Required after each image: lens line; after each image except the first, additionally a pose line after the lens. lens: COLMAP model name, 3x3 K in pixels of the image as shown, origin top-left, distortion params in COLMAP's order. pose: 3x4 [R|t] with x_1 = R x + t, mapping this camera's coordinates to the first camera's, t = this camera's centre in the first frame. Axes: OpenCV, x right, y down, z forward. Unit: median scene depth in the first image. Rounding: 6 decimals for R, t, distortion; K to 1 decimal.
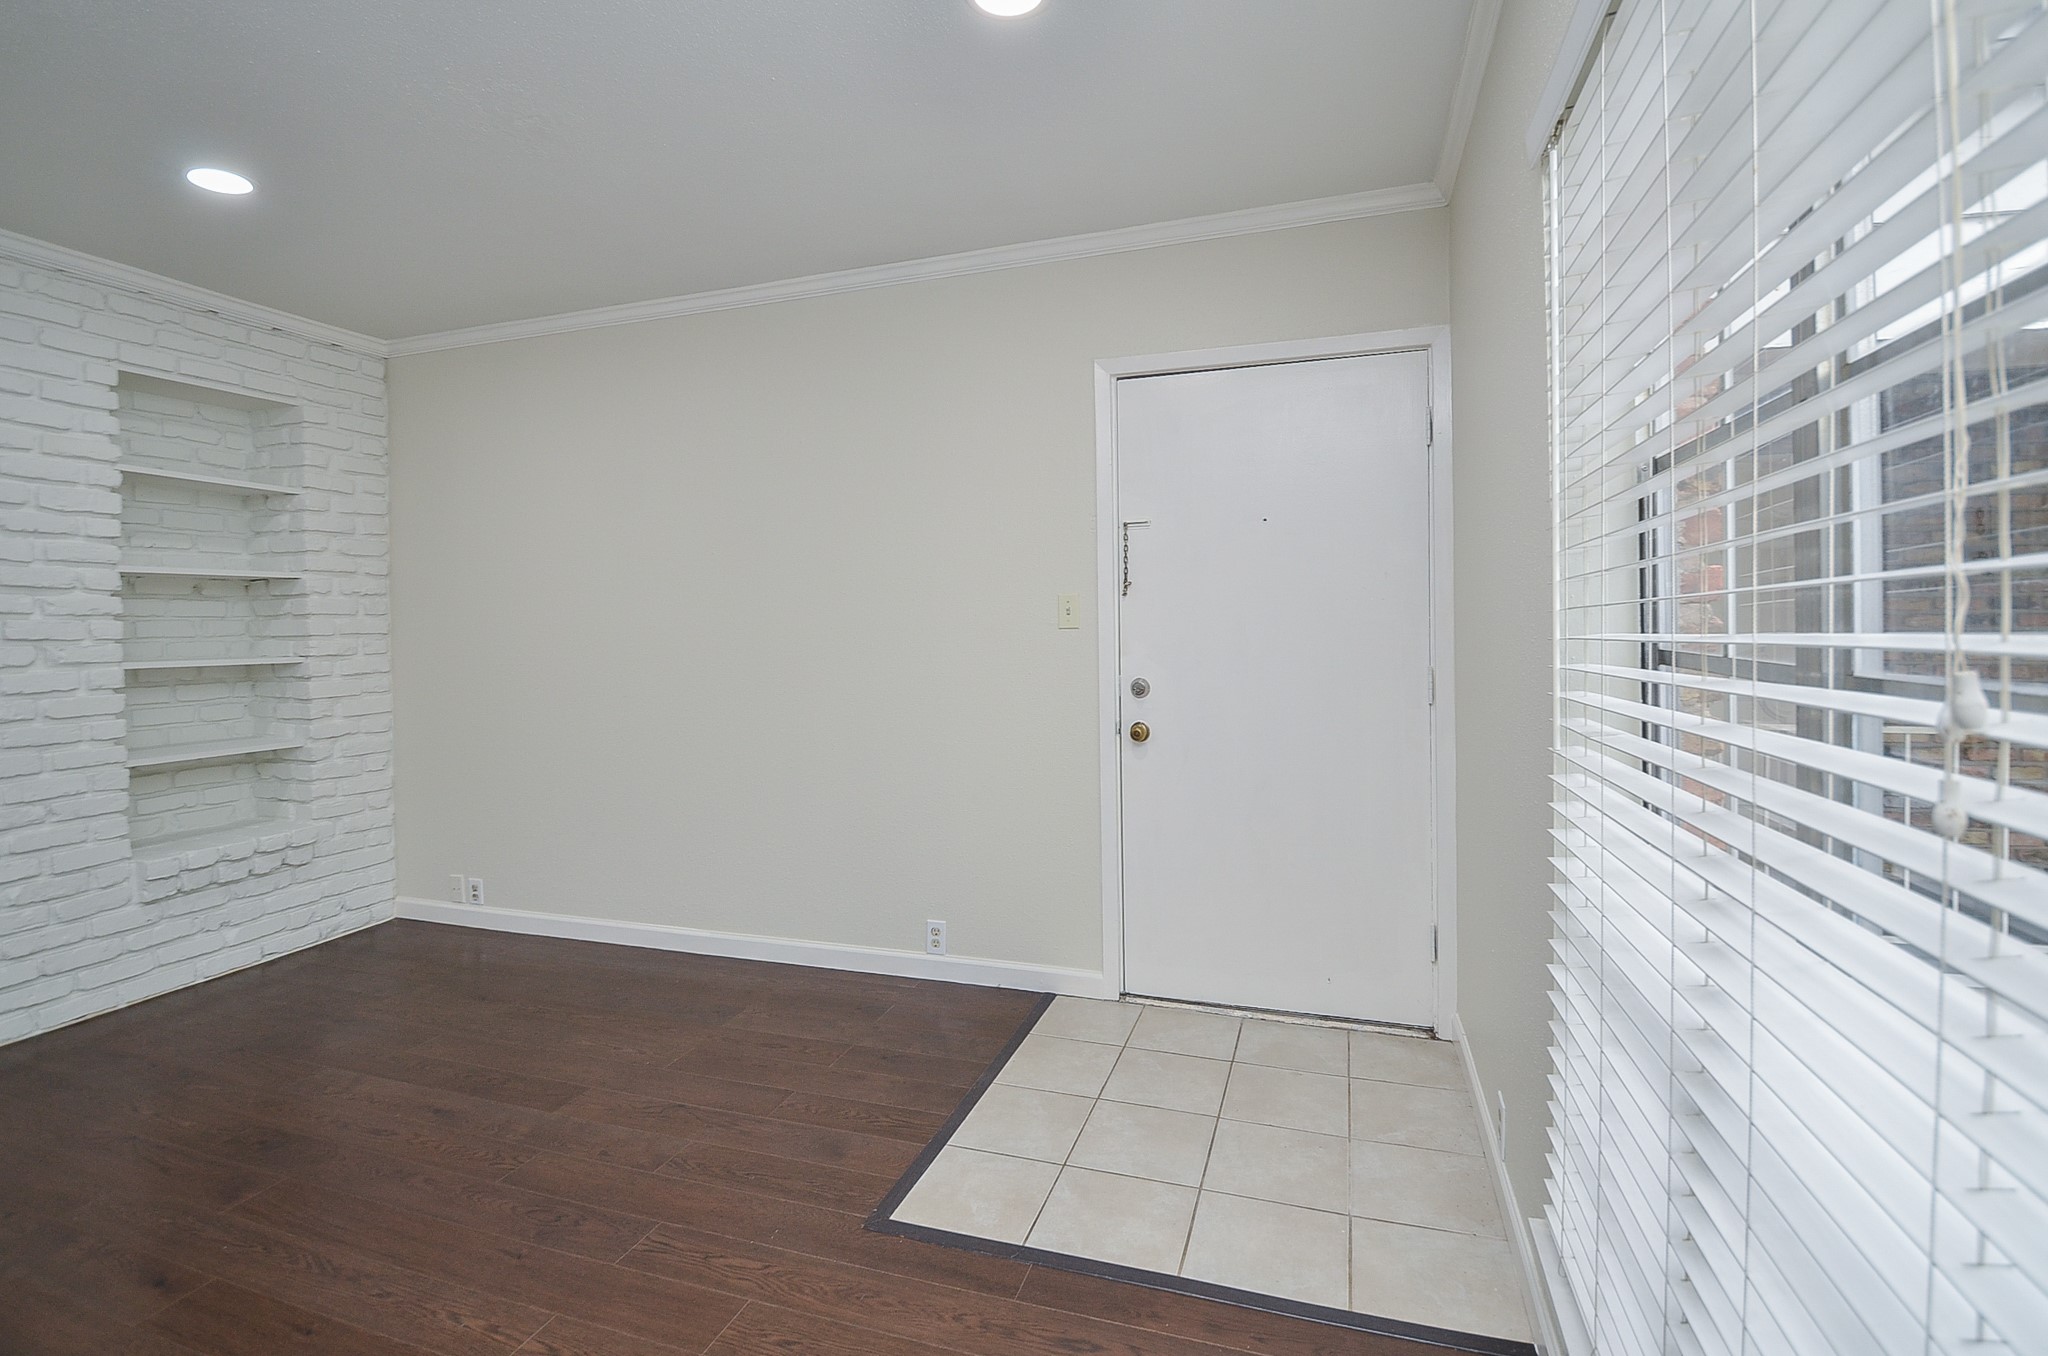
lens RADIAL K [[943.5, 0, 1024.0], [0, 943.5, 636.3], [0, 0, 1]] dist [0.001810, -0.024710]
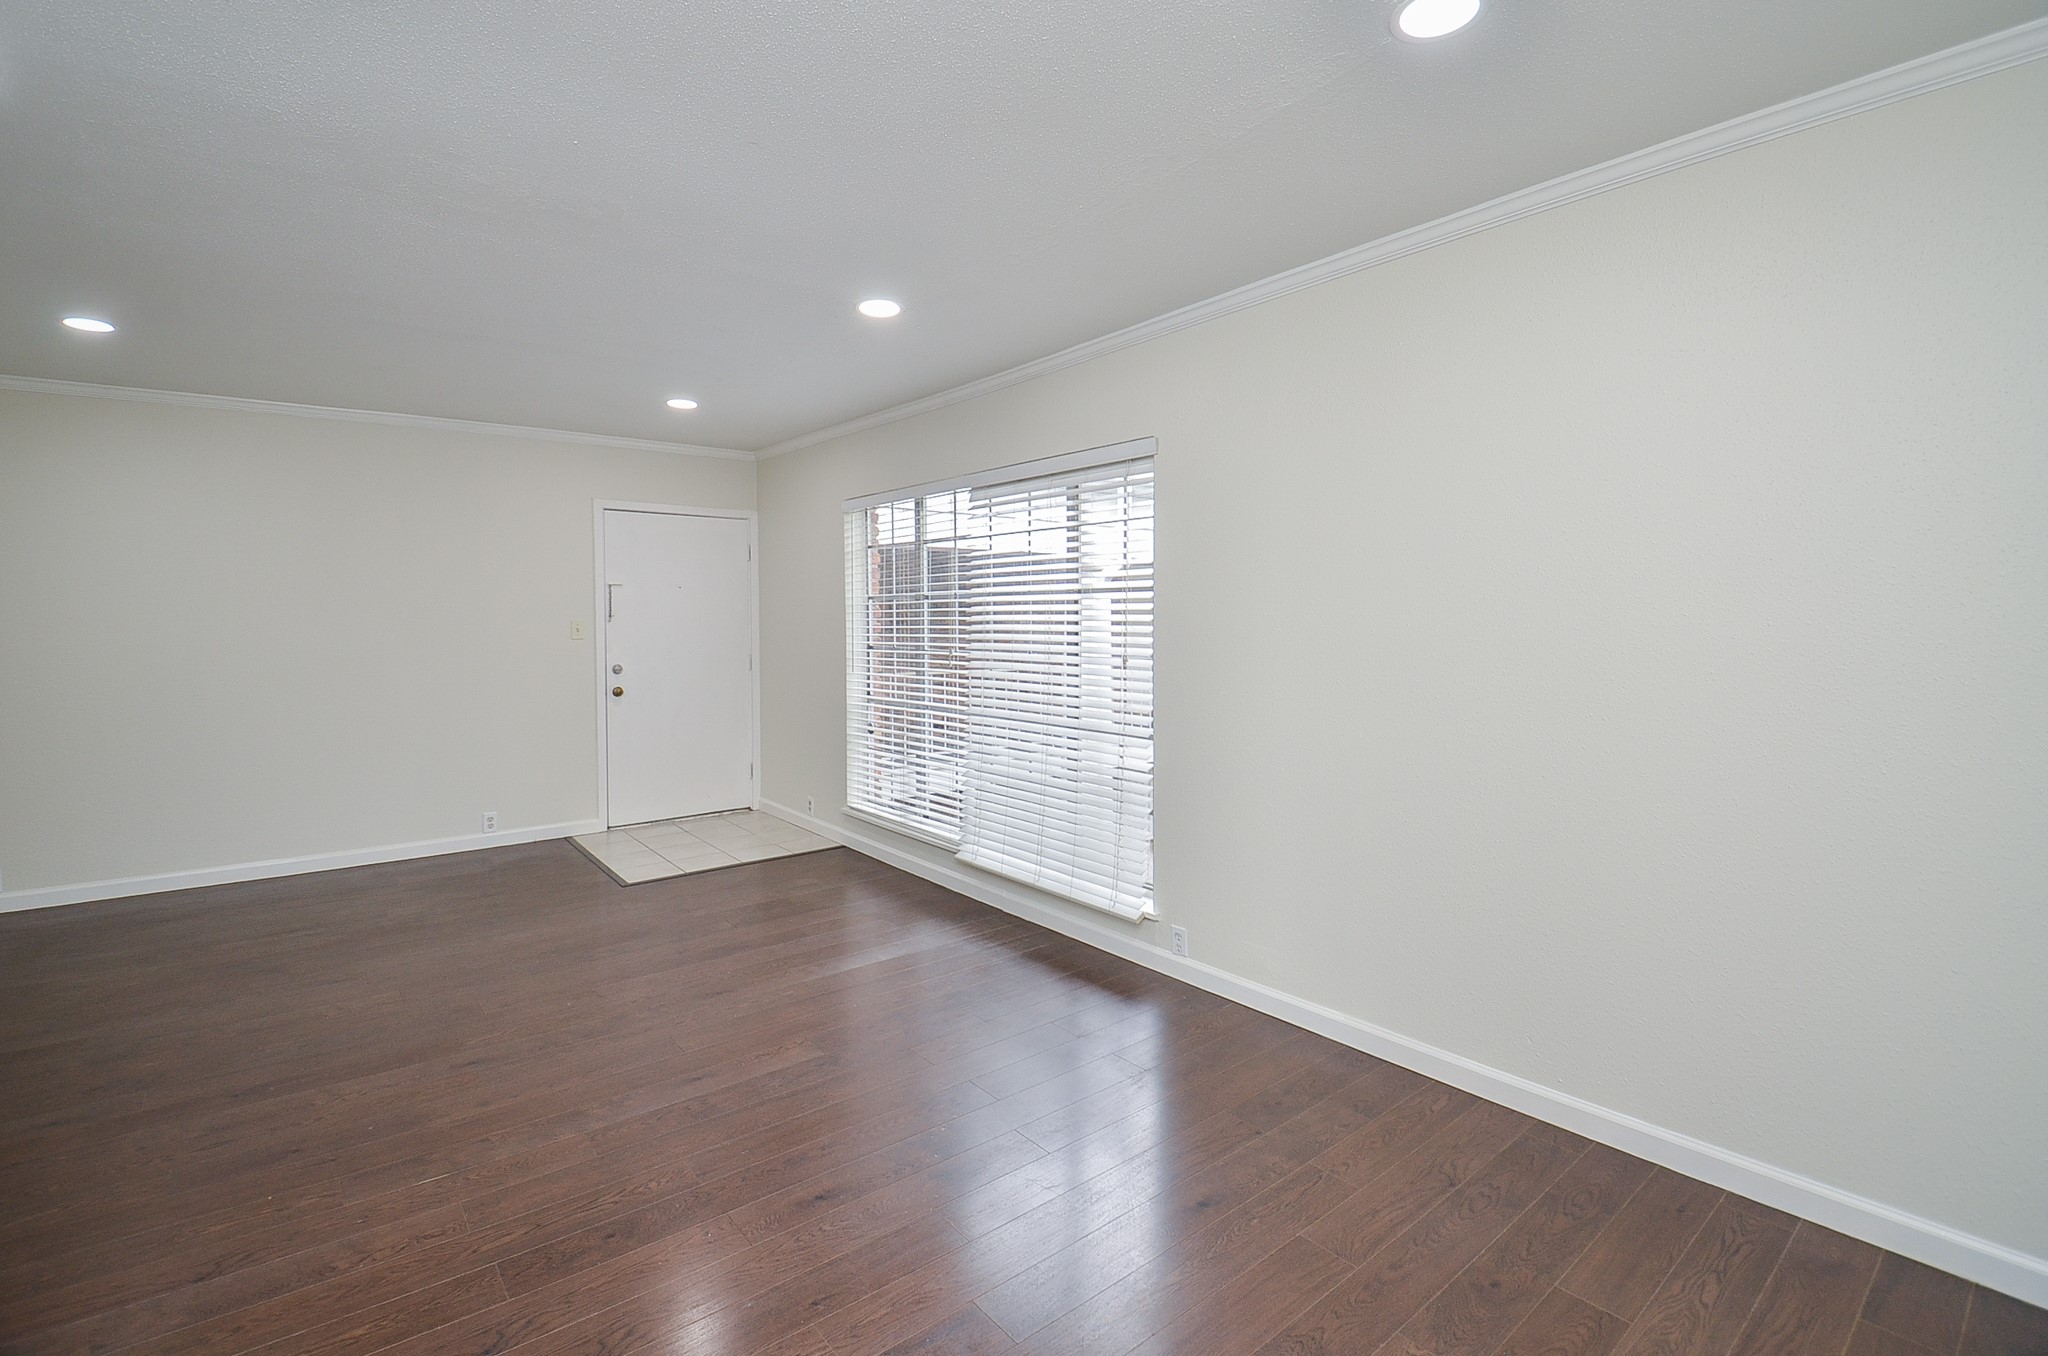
lens RADIAL K [[943.5, 0, 1024.0], [0, 943.5, 636.3], [0, 0, 1]] dist [0.001810, -0.024710]
pose [[0.542302, -0.008783, 0.840138, -1.061937], [0.008291, 0.999953, 0.005102, -0.016932], [-0.840143, 0.004199, 0.542349, -0.774105]]
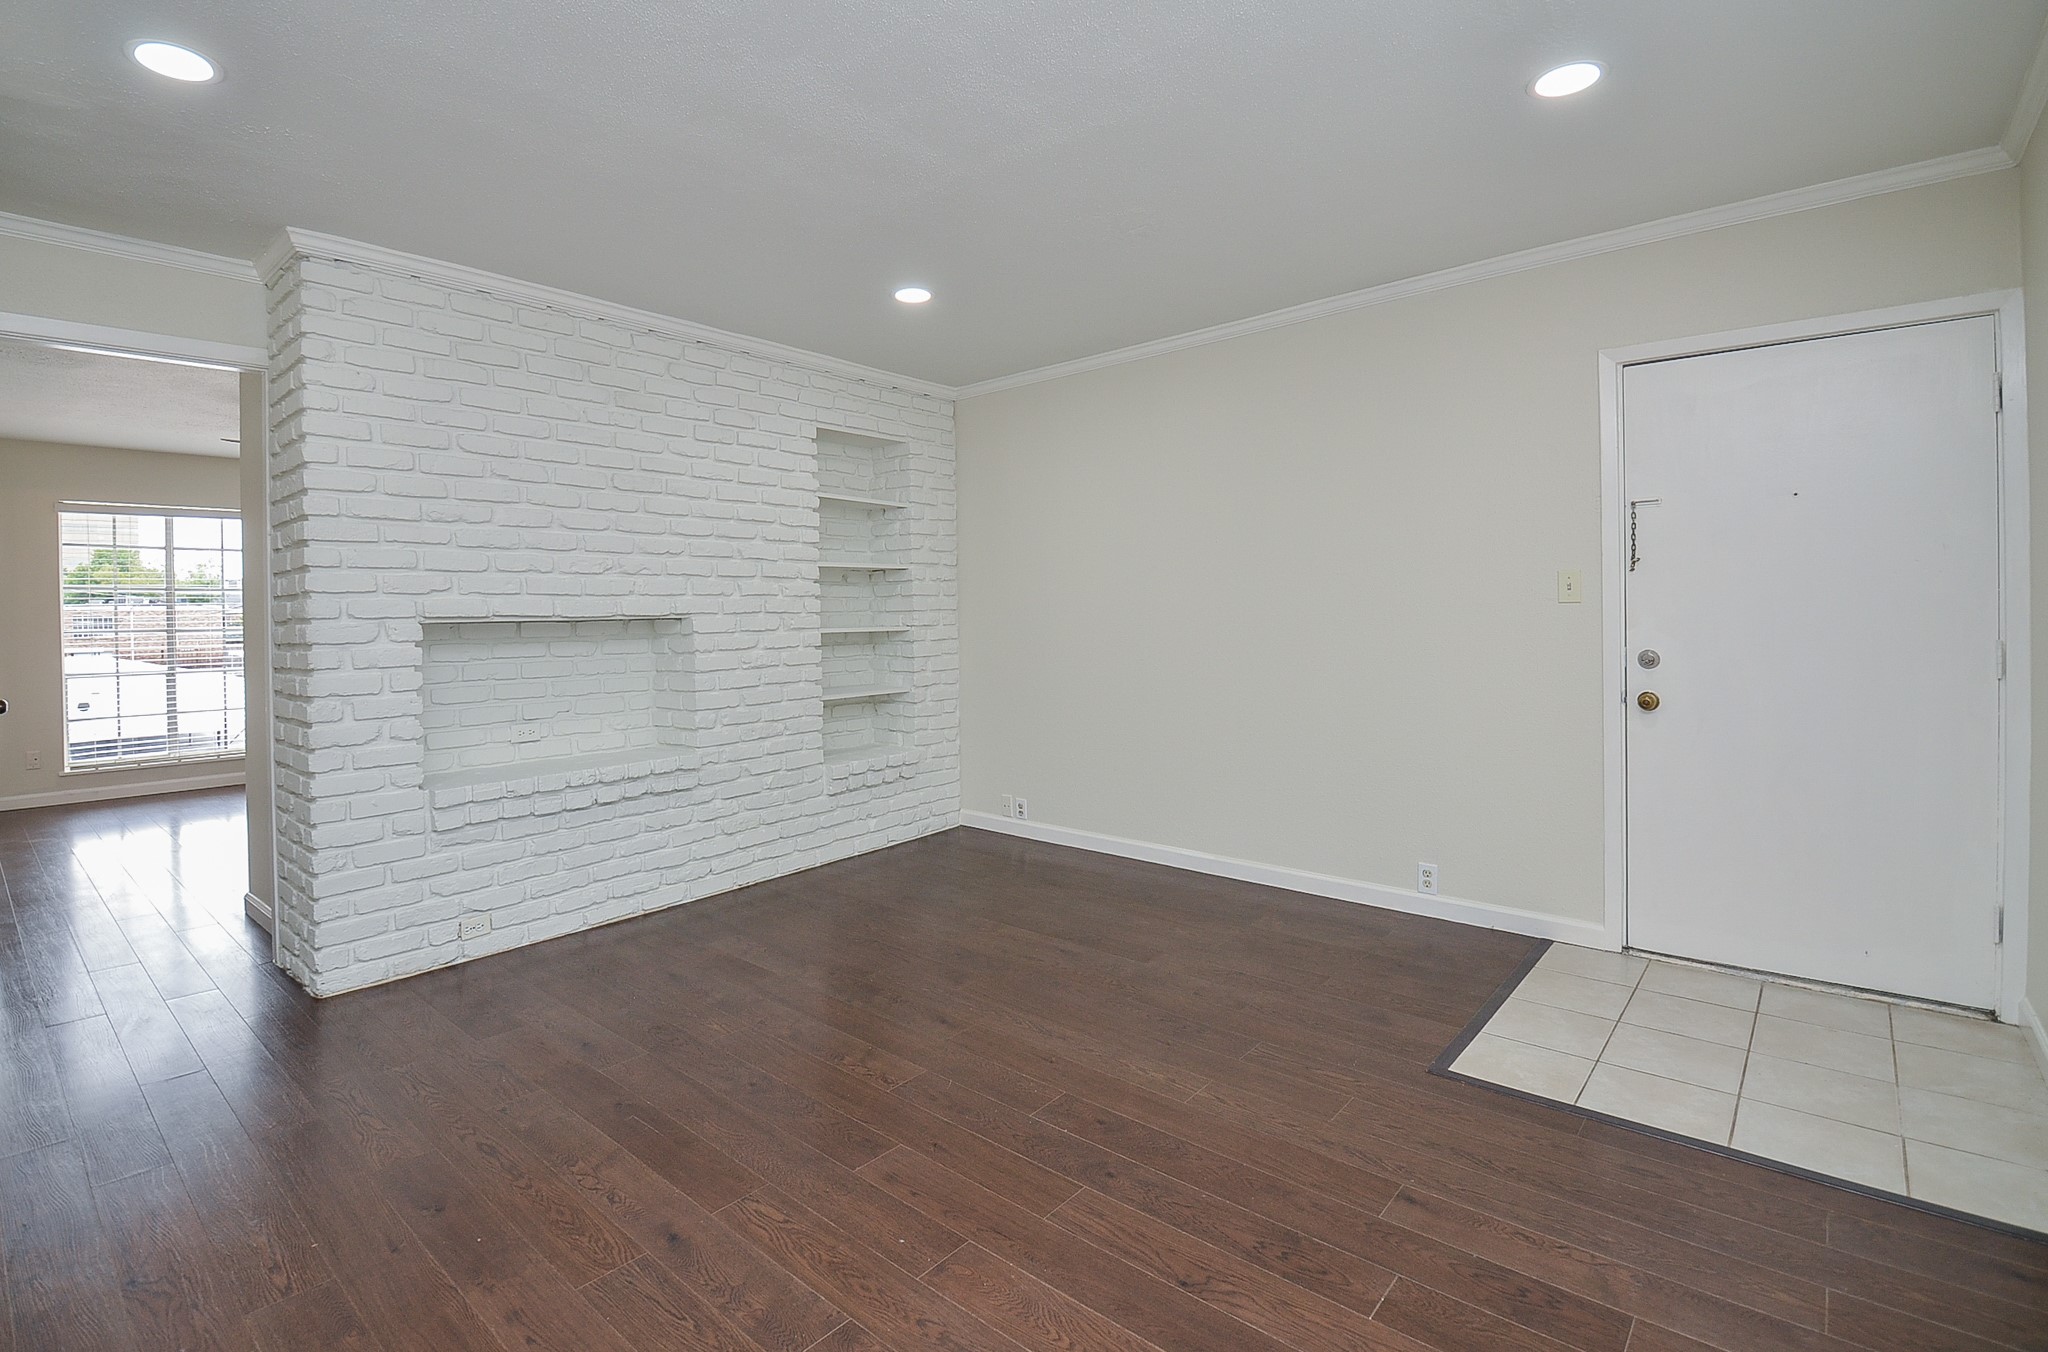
lens RADIAL K [[950.7, 0, 982.0], [0, 950.7, 620.0], [0, 0, 1]] dist [-0.010224, -0.012910]
pose [[0.915381, 0.003618, -0.402572, -0.134933], [-0.002548, 0.999992, 0.003195, 0.009601], [0.402580, -0.001899, 0.915383, -0.264772]]
